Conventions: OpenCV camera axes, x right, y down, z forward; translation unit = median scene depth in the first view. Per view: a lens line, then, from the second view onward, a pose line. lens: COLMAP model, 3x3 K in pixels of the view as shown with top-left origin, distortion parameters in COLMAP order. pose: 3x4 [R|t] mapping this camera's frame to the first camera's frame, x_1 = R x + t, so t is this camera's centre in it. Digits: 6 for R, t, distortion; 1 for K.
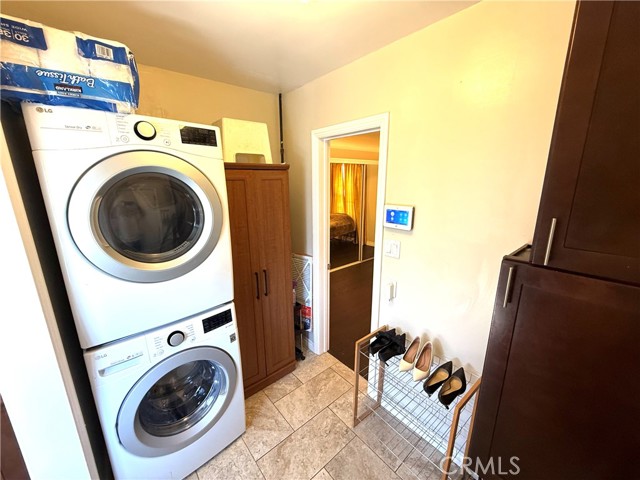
lens RADIAL K [[254.9, 0, 320.0], [0, 254.9, 240.0], [0, 0, 1]] dist [0.000400, -0.000318]
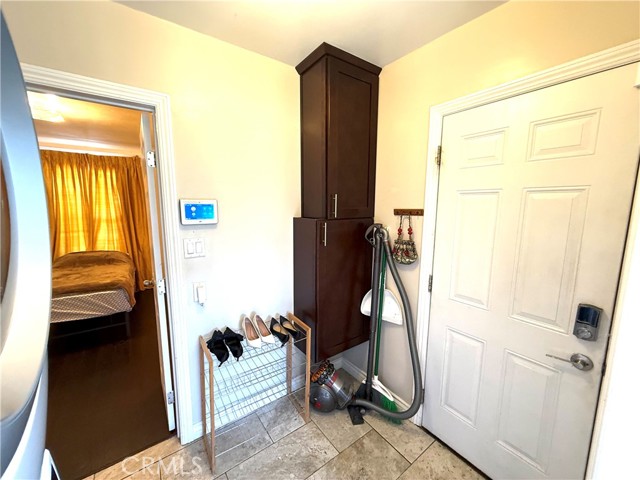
lens RADIAL K [[260.8, 0, 320.0], [0, 260.8, 243.5], [0, 0, 1]] dist [-0.000145, -0.000152]
pose [[0.060843, -0.139759, 0.988315, -0.633858], [0.232652, 0.964863, 0.122120, 0.009497], [-0.970655, 0.222503, 0.091220, 0.498514]]
